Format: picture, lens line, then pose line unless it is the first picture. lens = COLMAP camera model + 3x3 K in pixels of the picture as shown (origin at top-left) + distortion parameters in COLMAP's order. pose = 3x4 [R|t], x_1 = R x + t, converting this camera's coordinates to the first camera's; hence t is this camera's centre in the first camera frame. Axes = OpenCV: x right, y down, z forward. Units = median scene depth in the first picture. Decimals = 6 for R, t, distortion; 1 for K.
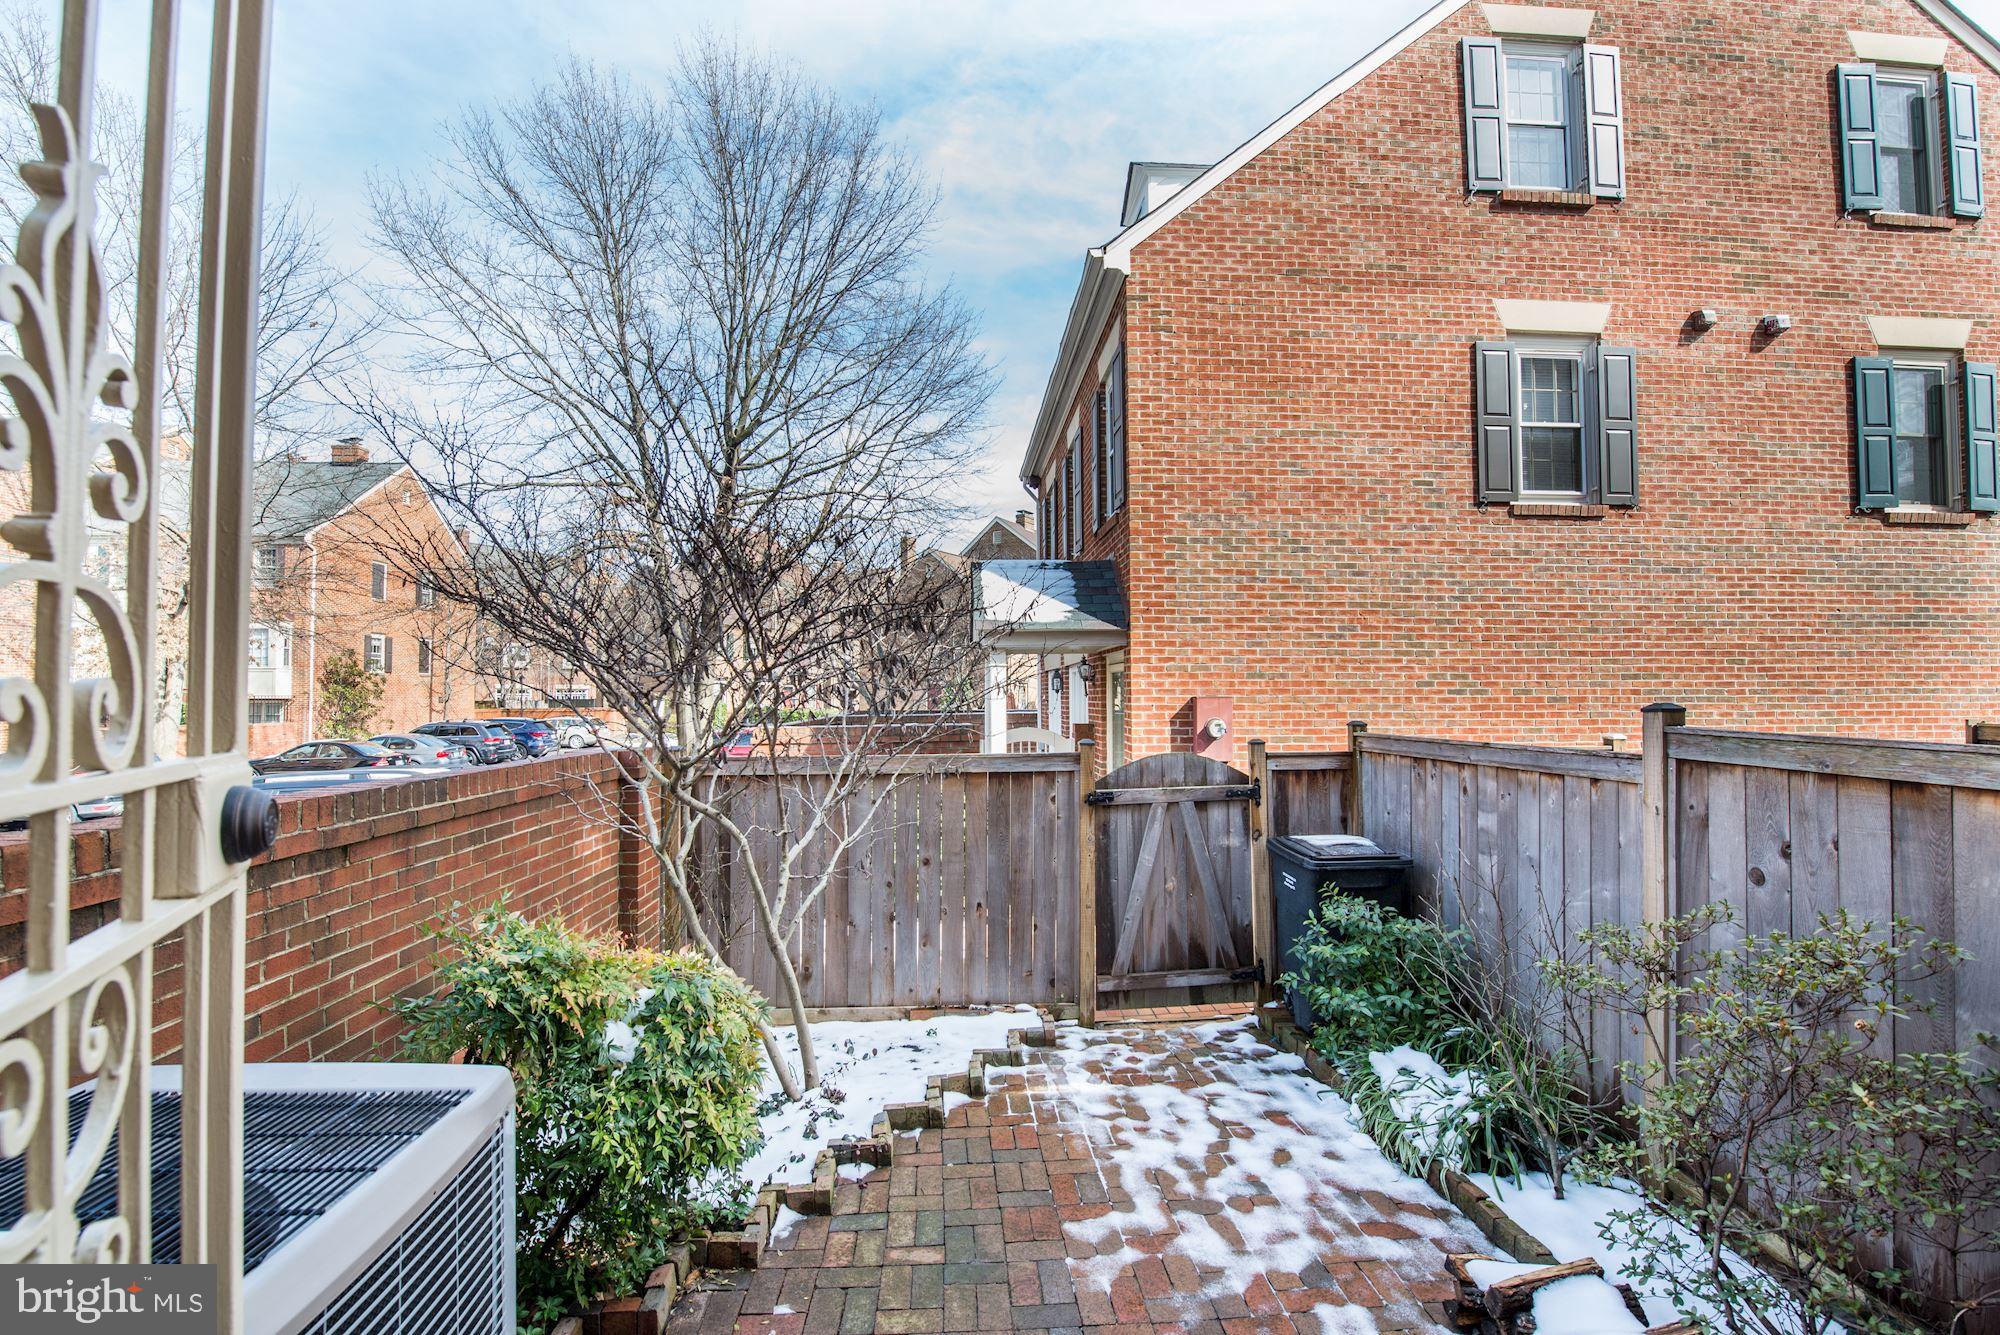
lens RADIAL K [[839.7, 0, 993.1], [0, 839.7, 738.8], [0, 0, 1]] dist [-0.014653, -0.001151]
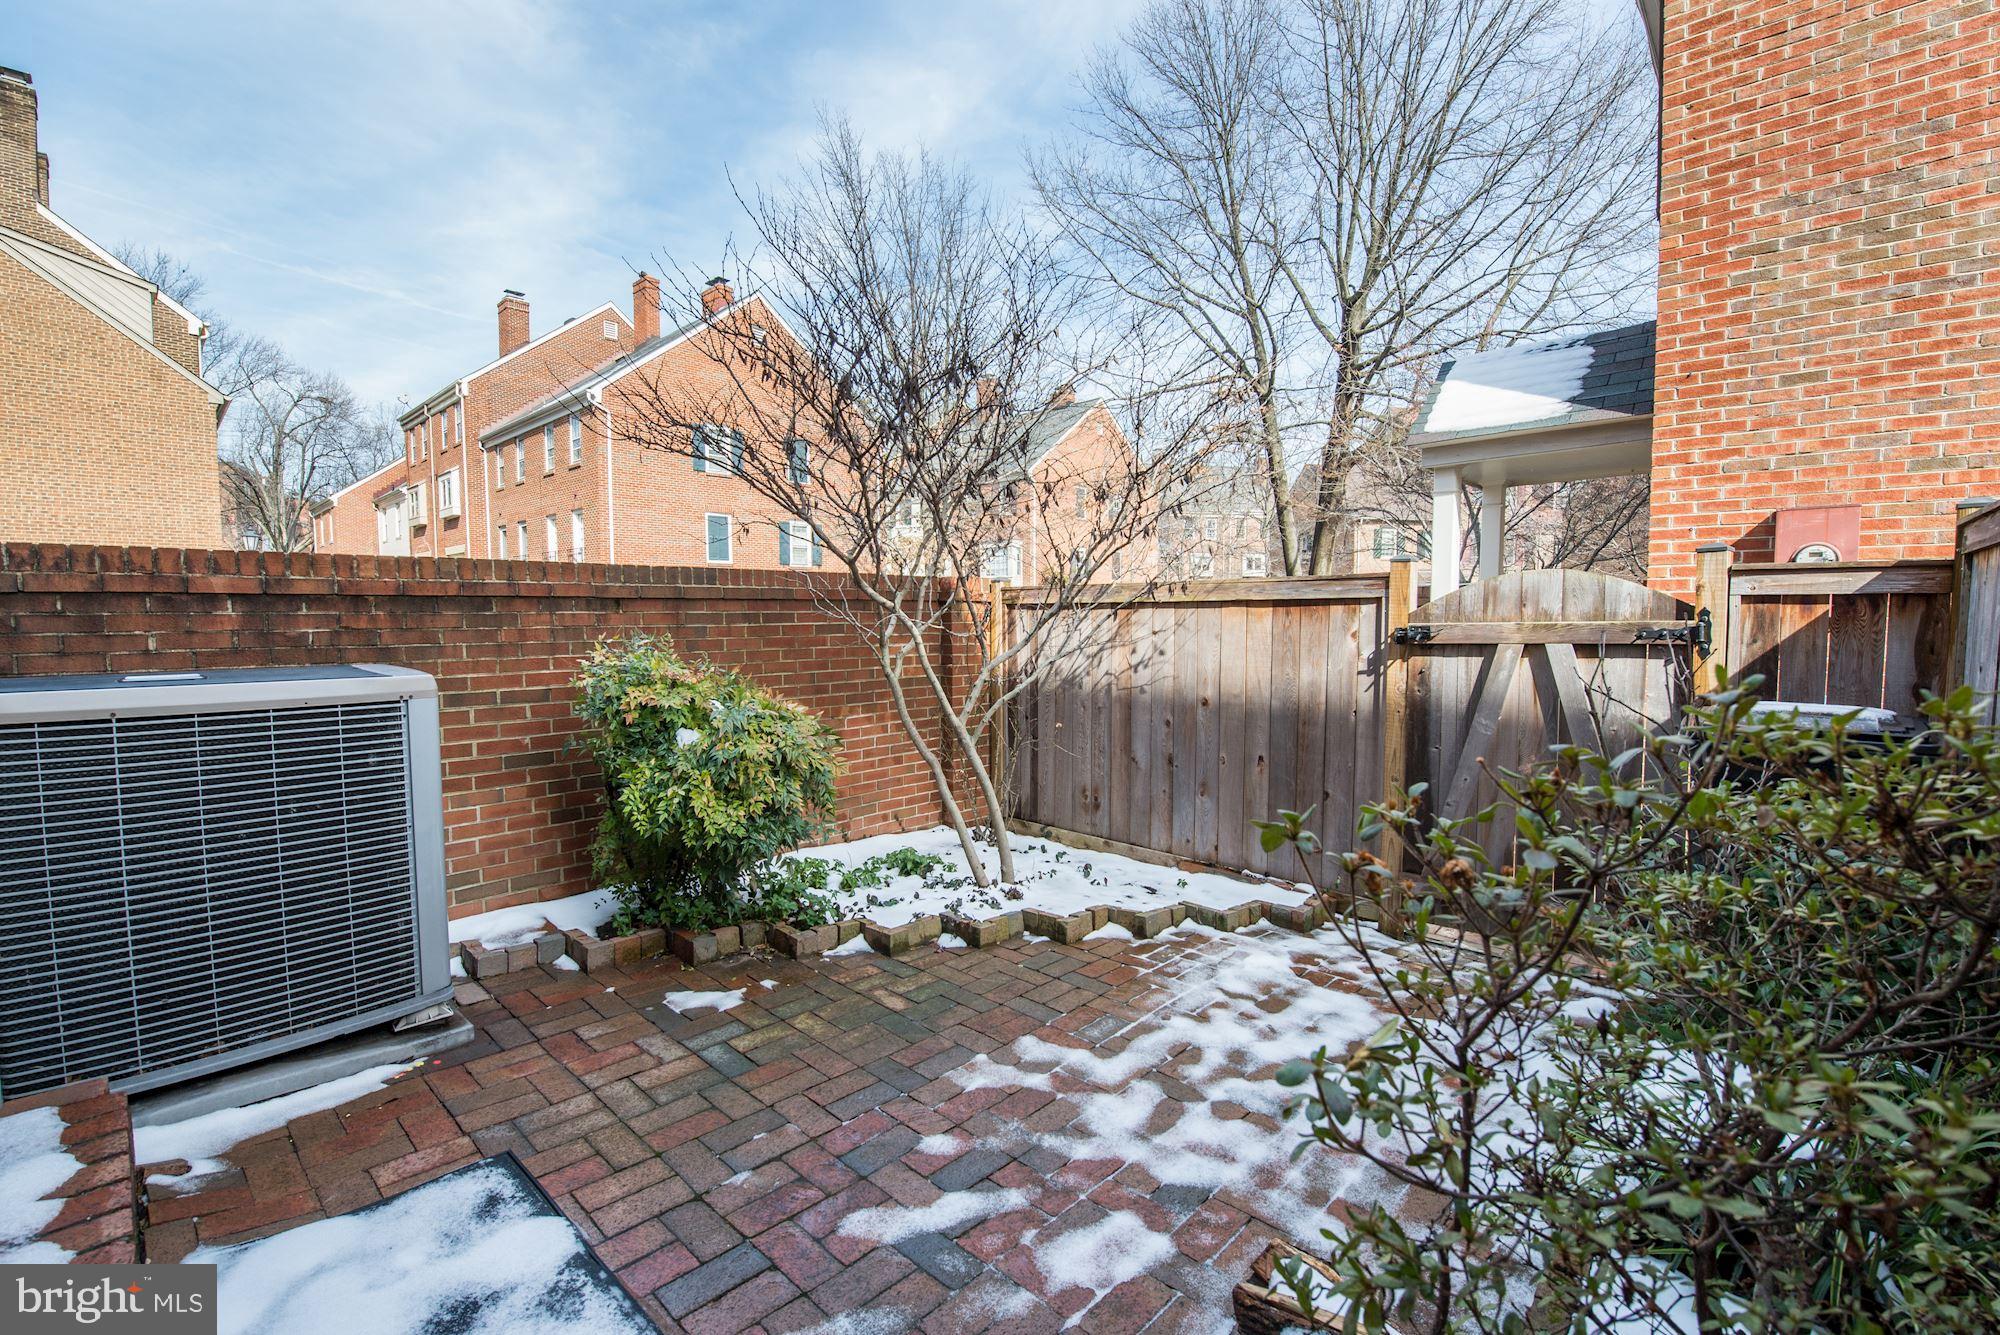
lens RADIAL K [[839.7, 0, 993.1], [0, 839.7, 738.8], [0, 0, 1]] dist [-0.014653, -0.001151]
pose [[0.674834, 0.104975, -0.730466, 0.426186], [-0.035116, 0.993278, 0.110301, 0.094375], [0.737134, -0.048784, 0.673984, 0.223433]]
